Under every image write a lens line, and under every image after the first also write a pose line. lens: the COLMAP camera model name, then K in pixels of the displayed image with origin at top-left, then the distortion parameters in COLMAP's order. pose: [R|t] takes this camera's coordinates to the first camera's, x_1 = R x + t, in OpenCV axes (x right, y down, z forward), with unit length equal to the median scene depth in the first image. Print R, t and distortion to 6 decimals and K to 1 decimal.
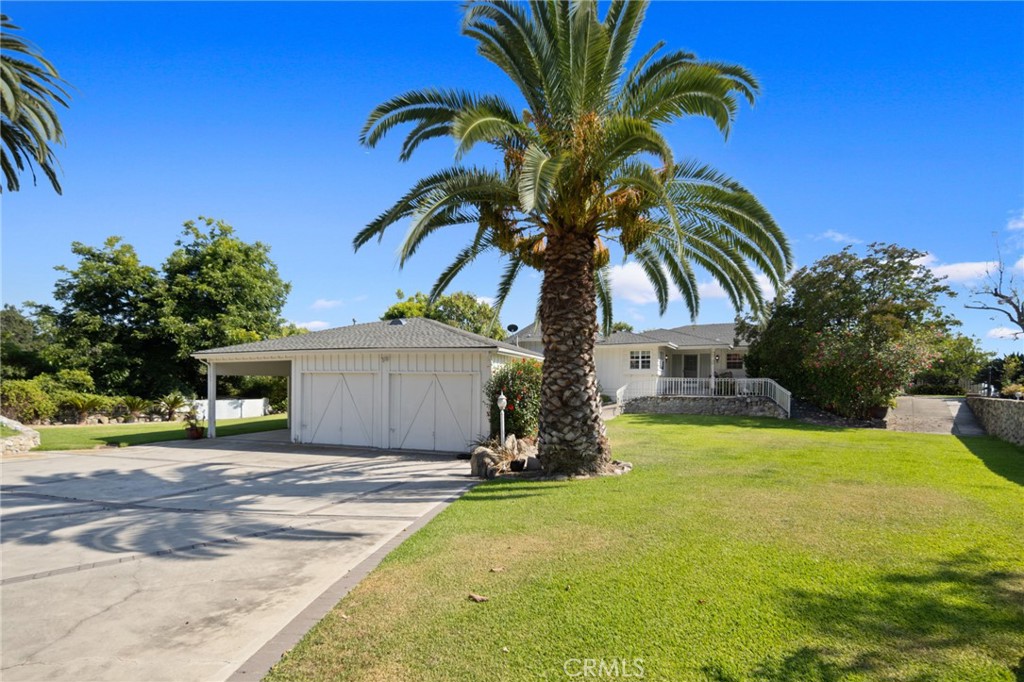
lens RADIAL K [[444.9, 0, 531.4], [0, 444.9, 382.3], [0, 0, 1]] dist [0.002646, 0.000263]
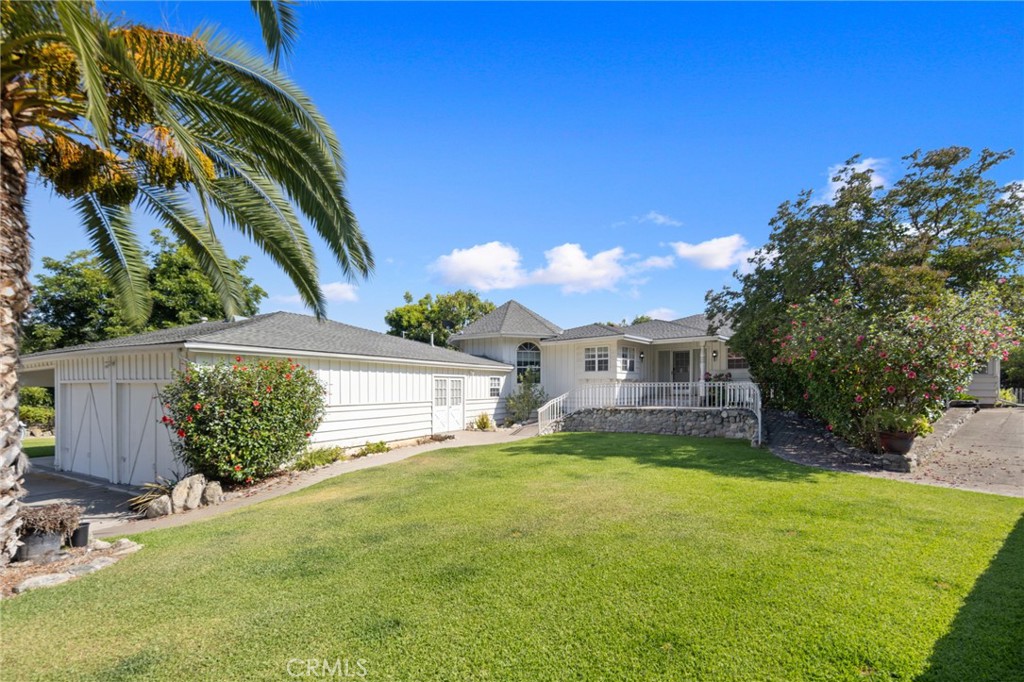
lens RADIAL K [[444.9, 0, 531.4], [0, 444.9, 382.3], [0, 0, 1]] dist [0.002646, 0.000263]
pose [[0.978840, -0.012296, -0.204259, 0.290892], [0.009758, 0.999862, -0.013432, -0.002042], [0.204396, 0.011154, 0.978825, 0.238236]]
